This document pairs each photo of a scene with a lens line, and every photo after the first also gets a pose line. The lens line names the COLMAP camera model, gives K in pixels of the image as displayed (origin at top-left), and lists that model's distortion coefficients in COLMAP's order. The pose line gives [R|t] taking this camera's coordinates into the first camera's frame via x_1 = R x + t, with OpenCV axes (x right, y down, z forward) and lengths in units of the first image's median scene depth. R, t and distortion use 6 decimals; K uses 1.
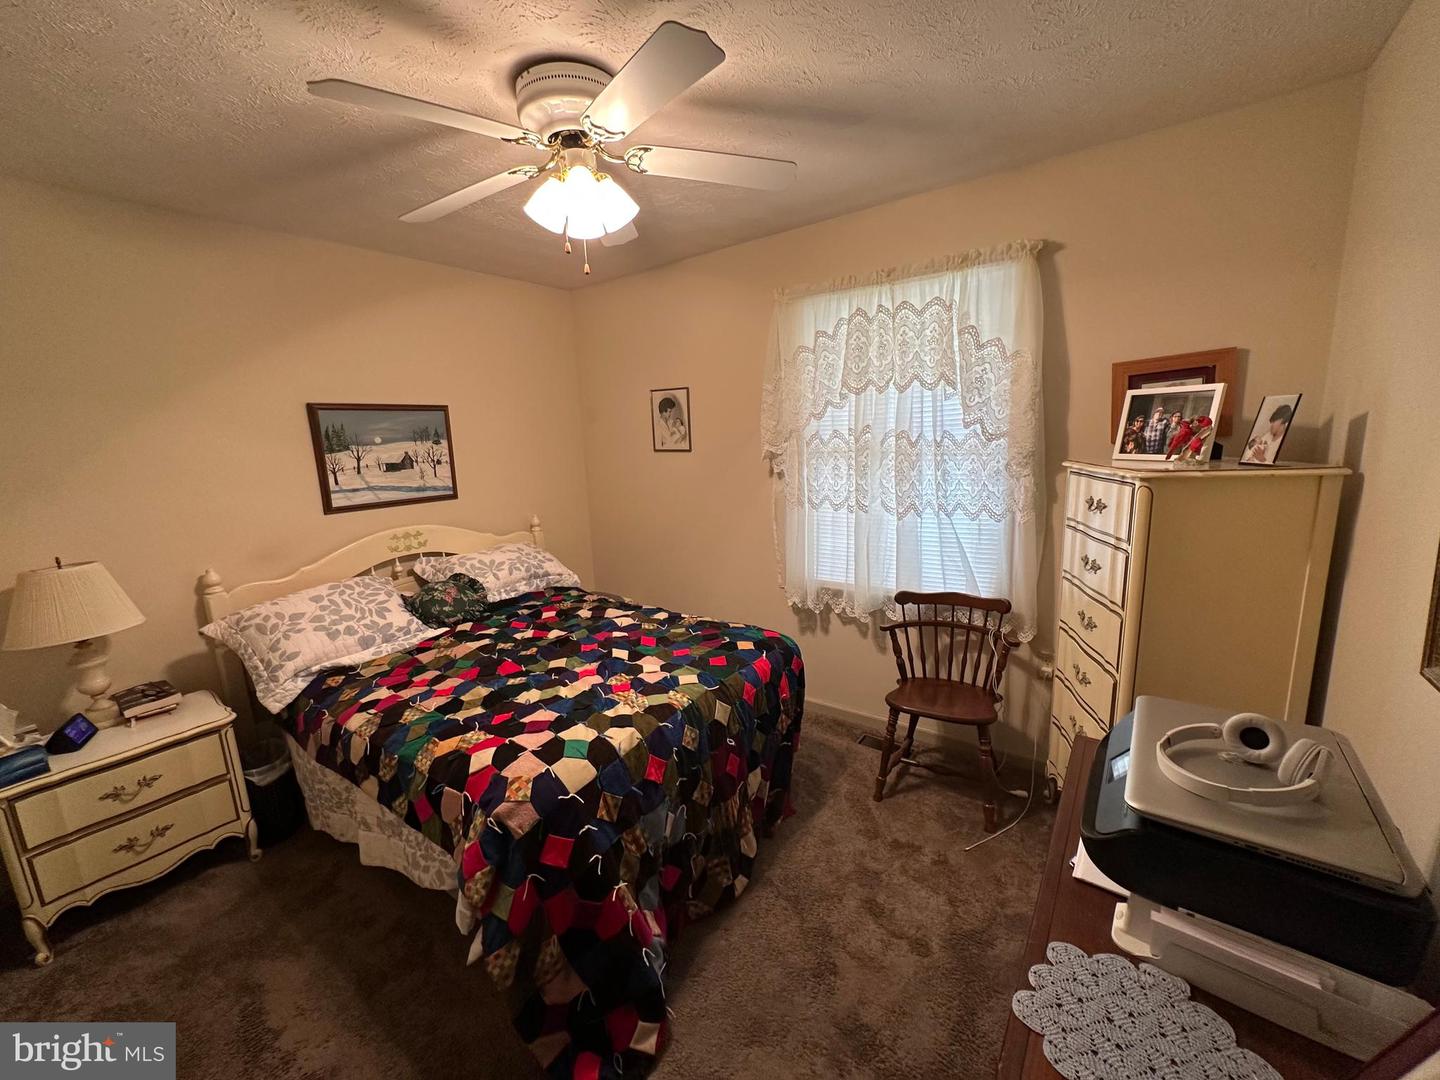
lens RADIAL K [[573.5, 0, 723.0], [0, 573.5, 533.2], [0, 0, 1]] dist [-0.003483, 0.000821]
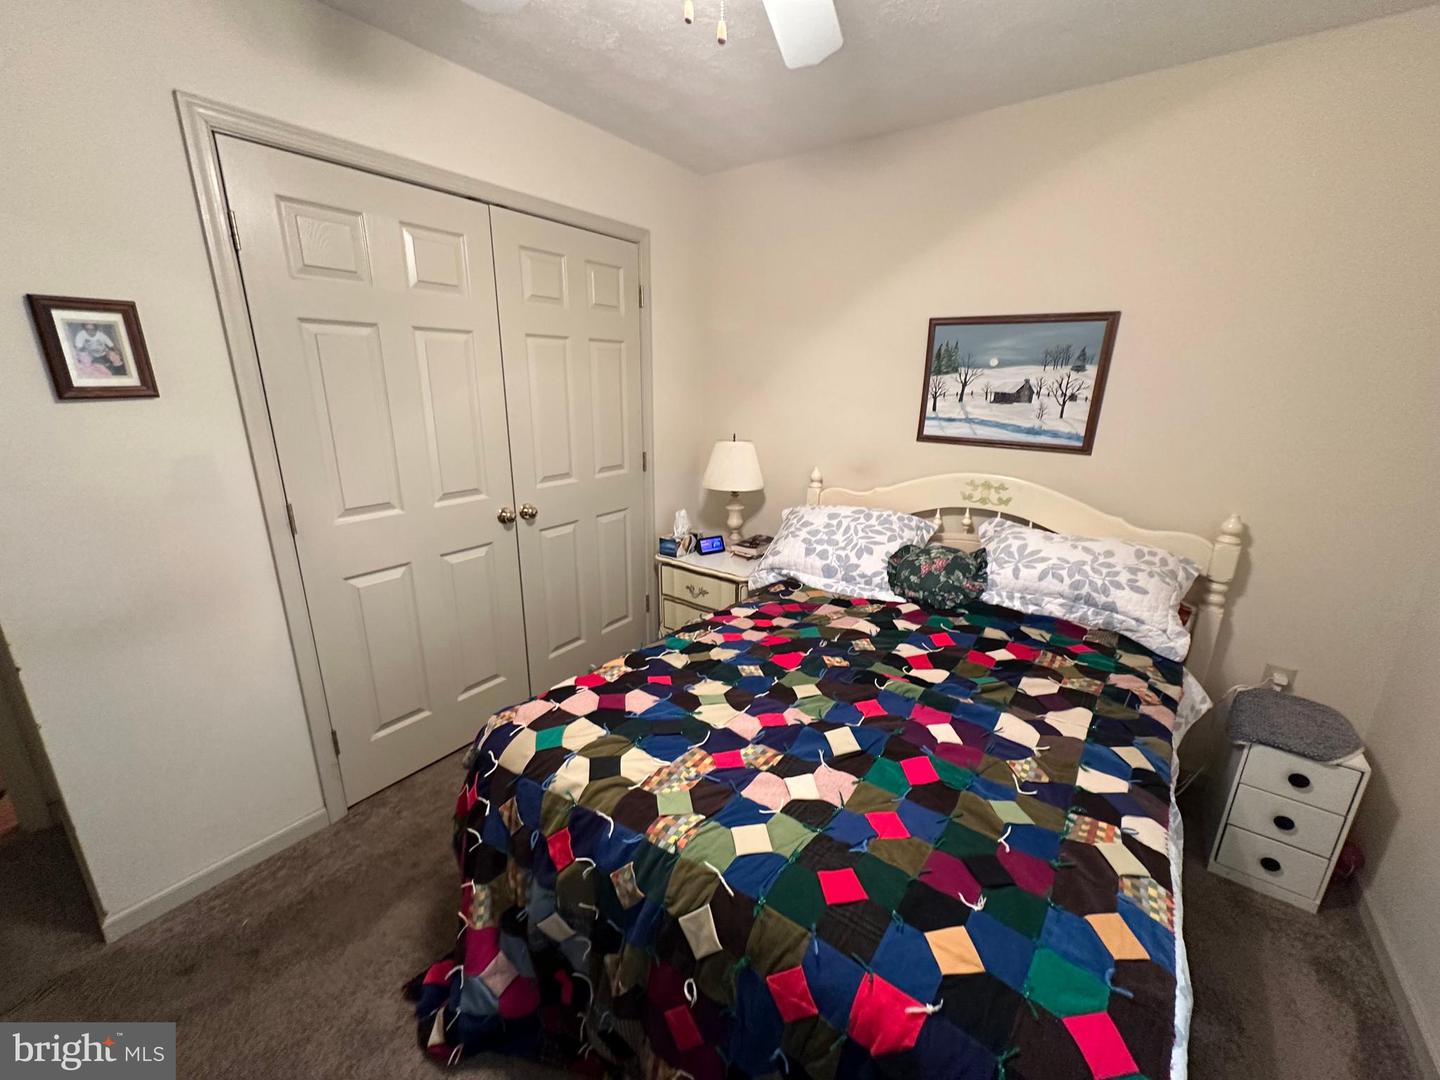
lens RADIAL K [[573.5, 0, 711.0], [0, 573.5, 538.2], [0, 0, 1]] dist [-0.003483, 0.000821]
pose [[0.001960, 0.318574, -0.947896, 0.265788], [-0.186709, 0.931346, 0.312625, -0.121339], [0.982413, 0.176368, 0.061306, 0.670250]]
